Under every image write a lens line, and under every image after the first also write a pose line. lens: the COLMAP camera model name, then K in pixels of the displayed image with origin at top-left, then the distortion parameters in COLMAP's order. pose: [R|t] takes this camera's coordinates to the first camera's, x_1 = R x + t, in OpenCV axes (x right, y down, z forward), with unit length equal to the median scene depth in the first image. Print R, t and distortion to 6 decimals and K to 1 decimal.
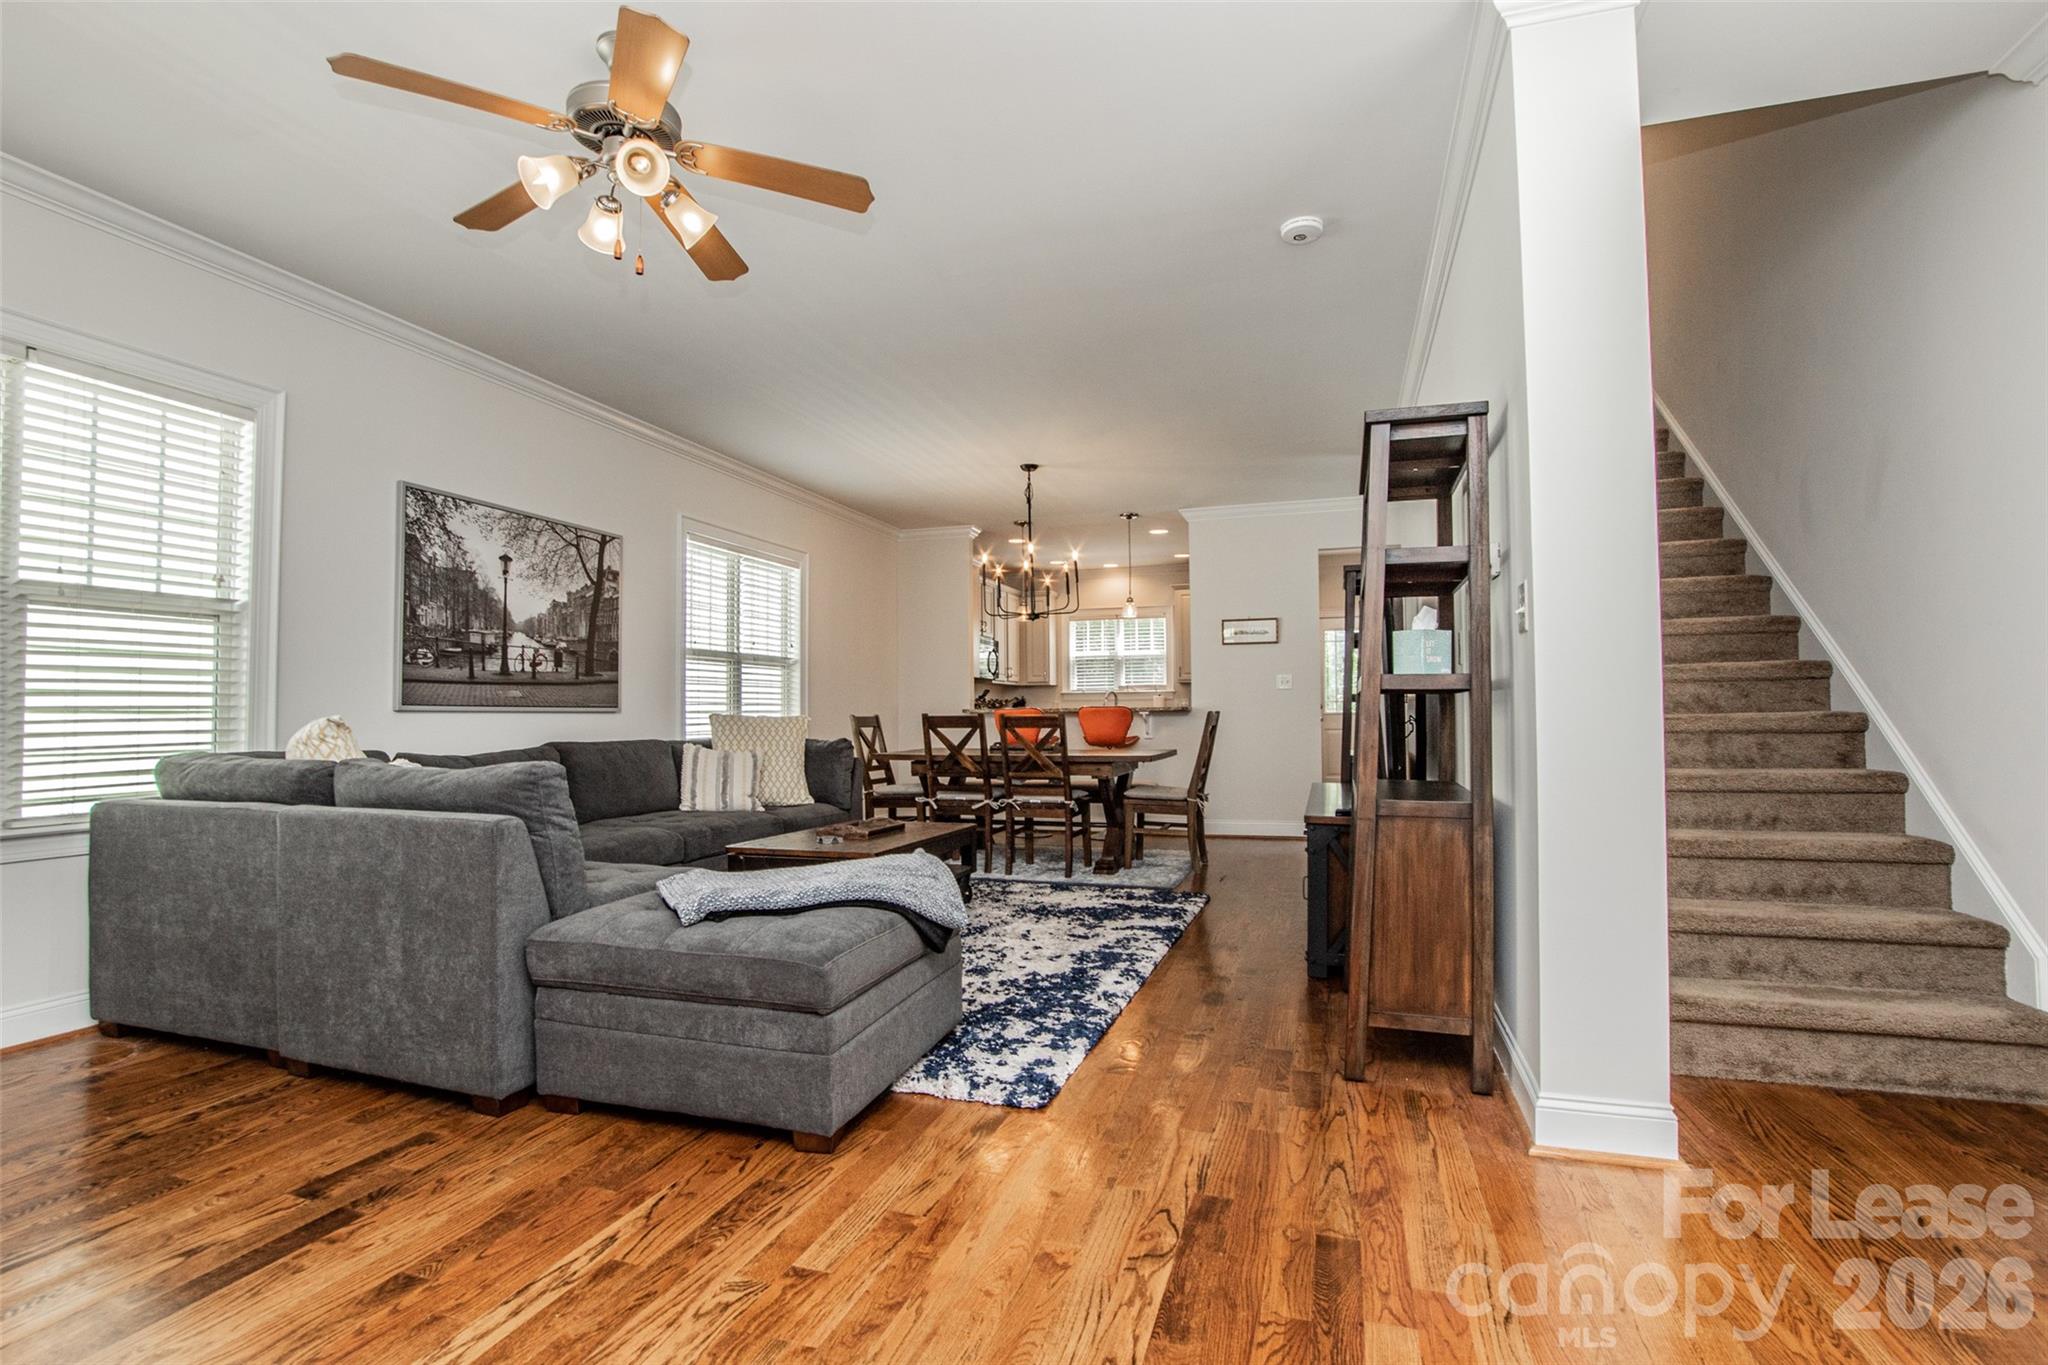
lens RADIAL K [[948.4, 0, 999.7], [0, 948.4, 678.5], [0, 0, 1]] dist [-0.045014, 0.010683]
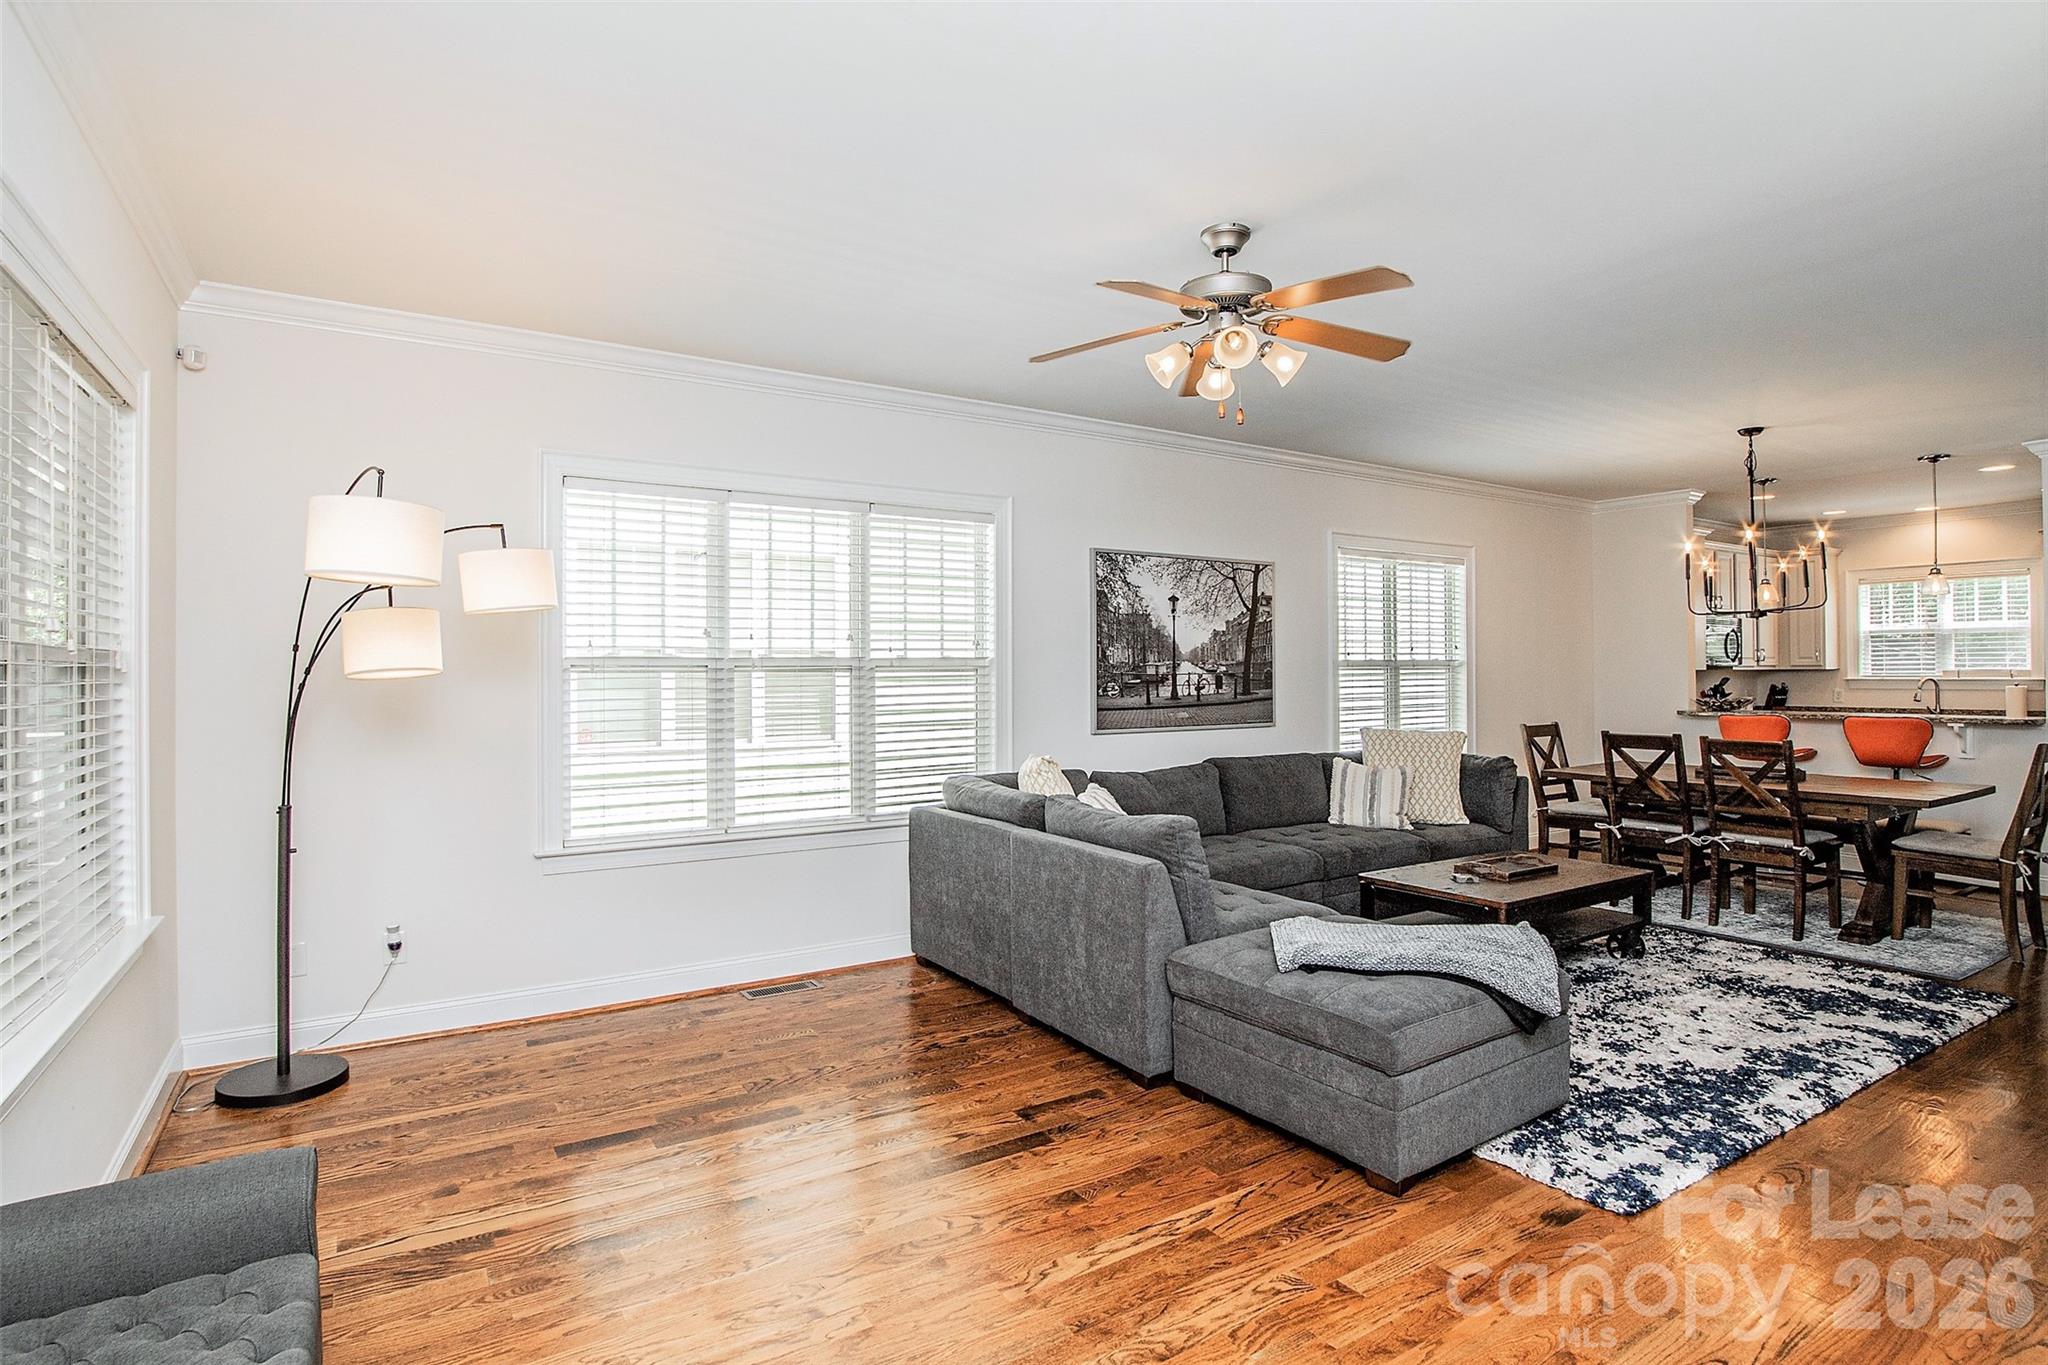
lens RADIAL K [[1015.2, 0, 1024.6], [0, 1015.2, 659.2], [0, 0, 1]] dist [-0.031133, 0.001773]
pose [[0.786747, 0.002457, -0.617270, 0.164382], [0.017970, 0.999477, 0.026882, -0.144174], [0.617014, -0.032242, 0.786292, -0.166162]]
